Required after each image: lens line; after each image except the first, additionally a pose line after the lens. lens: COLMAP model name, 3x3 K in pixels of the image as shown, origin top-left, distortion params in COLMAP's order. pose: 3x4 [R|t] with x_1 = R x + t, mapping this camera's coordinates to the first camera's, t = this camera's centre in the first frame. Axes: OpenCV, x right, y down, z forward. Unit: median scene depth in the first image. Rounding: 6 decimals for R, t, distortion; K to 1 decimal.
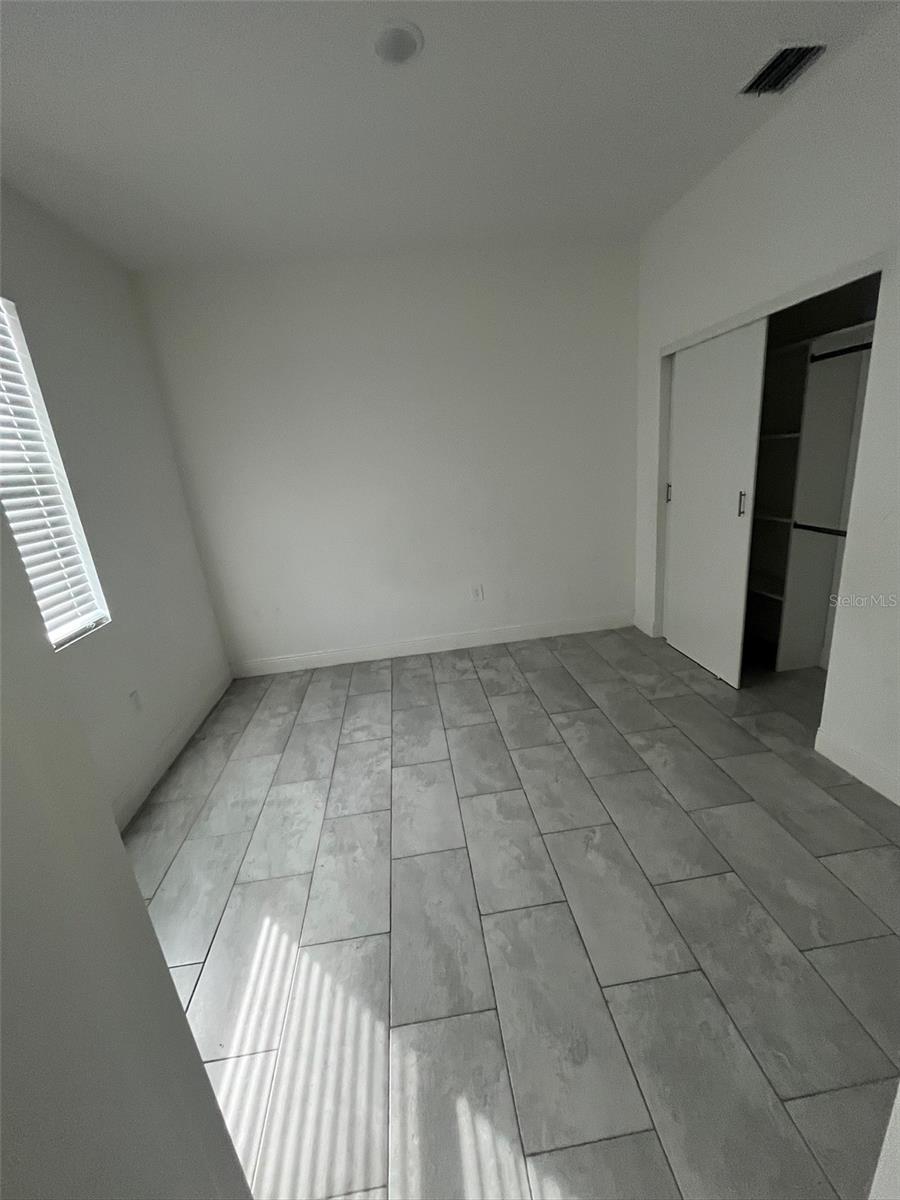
lens RADIAL K [[488.5, 0, 446.2], [0, 488.5, 599.6], [0, 0, 1]] dist [-0.001540, -0.000214]
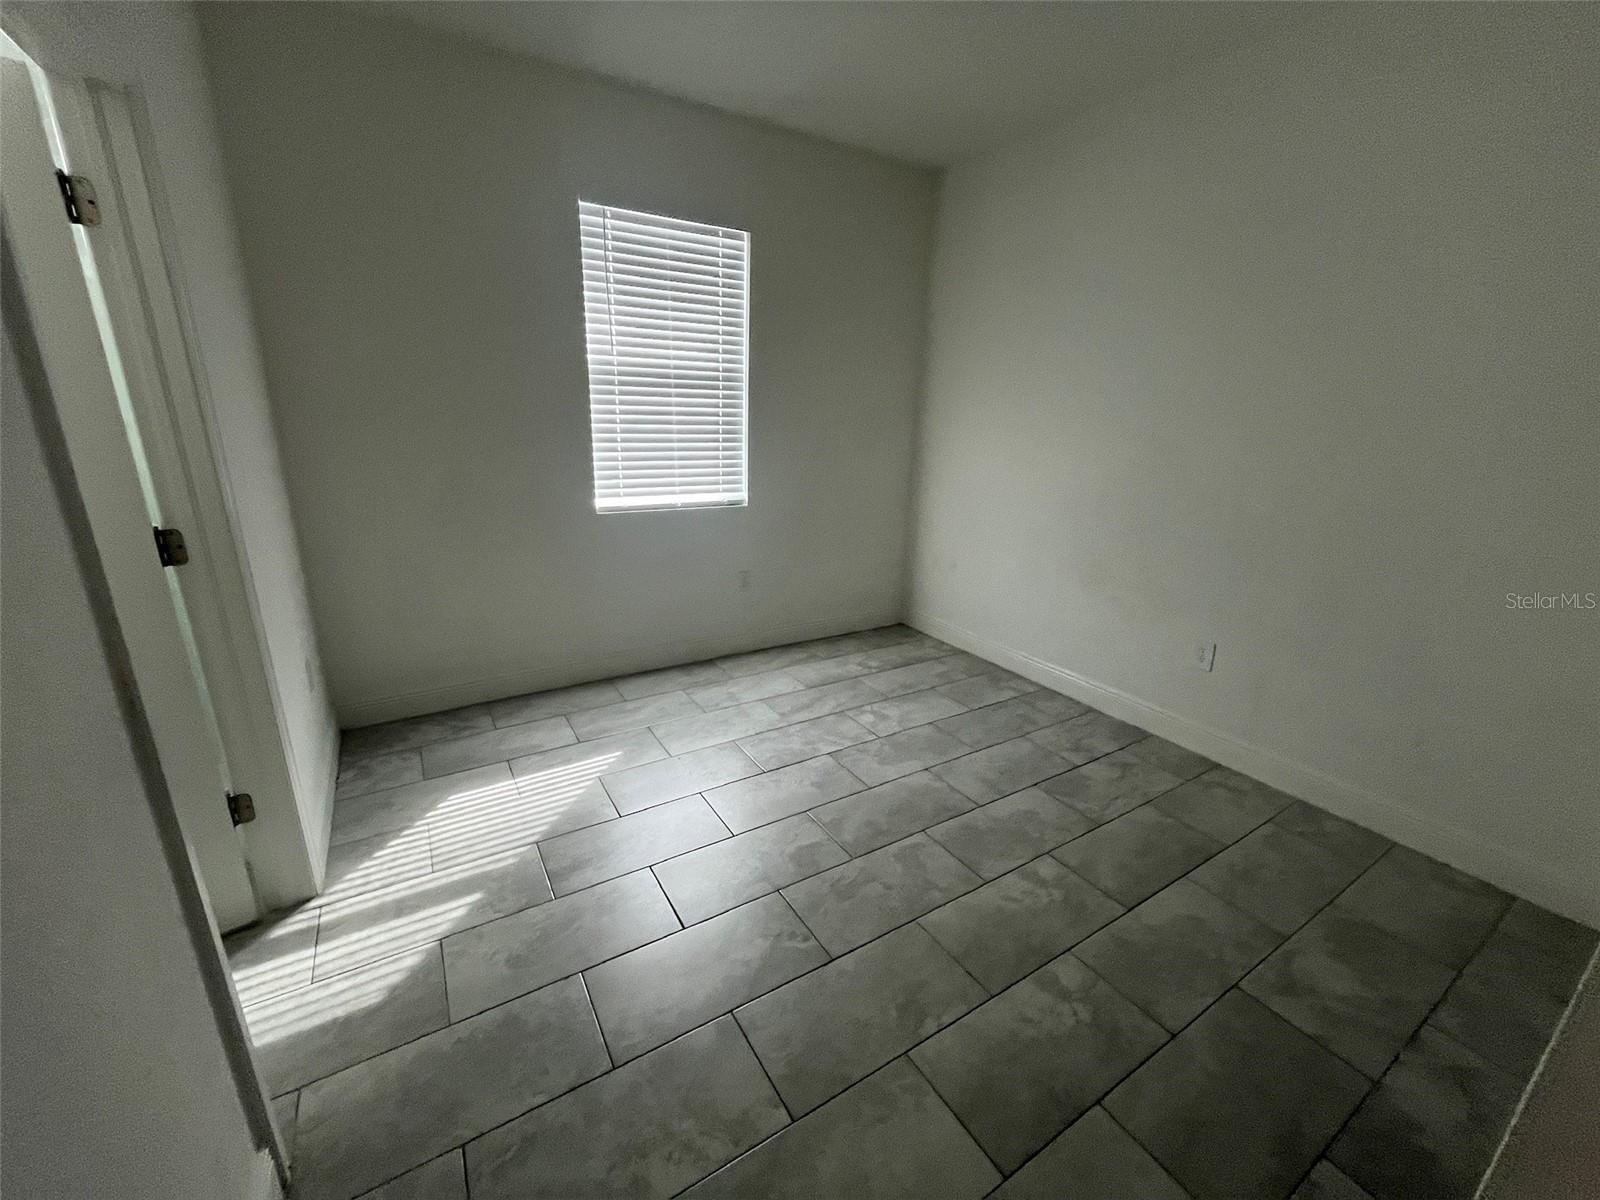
lens RADIAL K [[649.3, 0, 803.4], [0, 649.3, 601.7], [0, 0, 1]] dist [-0.001625, 0.000043]
pose [[0.431182, 0.367227, -0.824152, 0.695712], [-0.325256, 0.915274, 0.237661, -0.149975], [0.841600, 0.165585, 0.514093, 0.338636]]
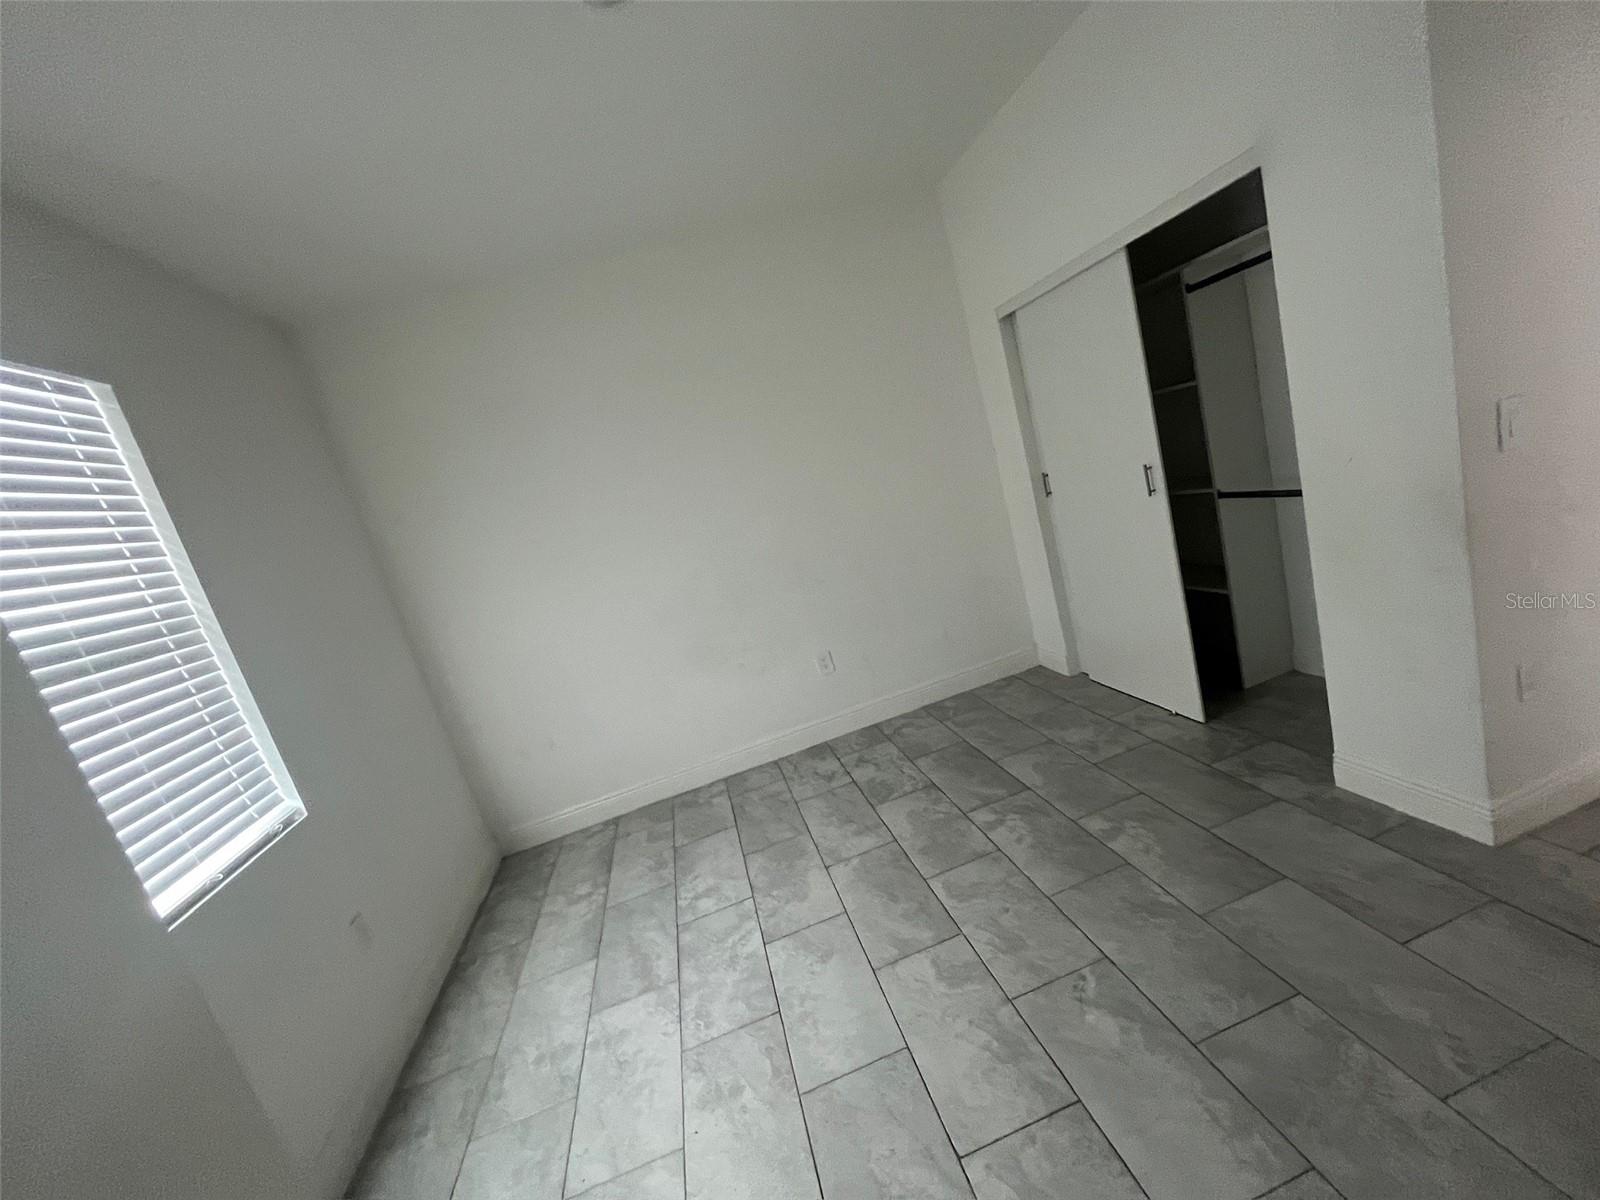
lens RADIAL K [[649.3, 0, 803.4], [0, 649.3, 601.7], [0, 0, 1]] dist [-0.001625, 0.000043]
pose [[0.978791, -0.189741, 0.077243, -0.038011], [0.197227, 0.974739, -0.104810, -0.012227], [-0.055406, 0.117821, 0.991488, 0.052480]]
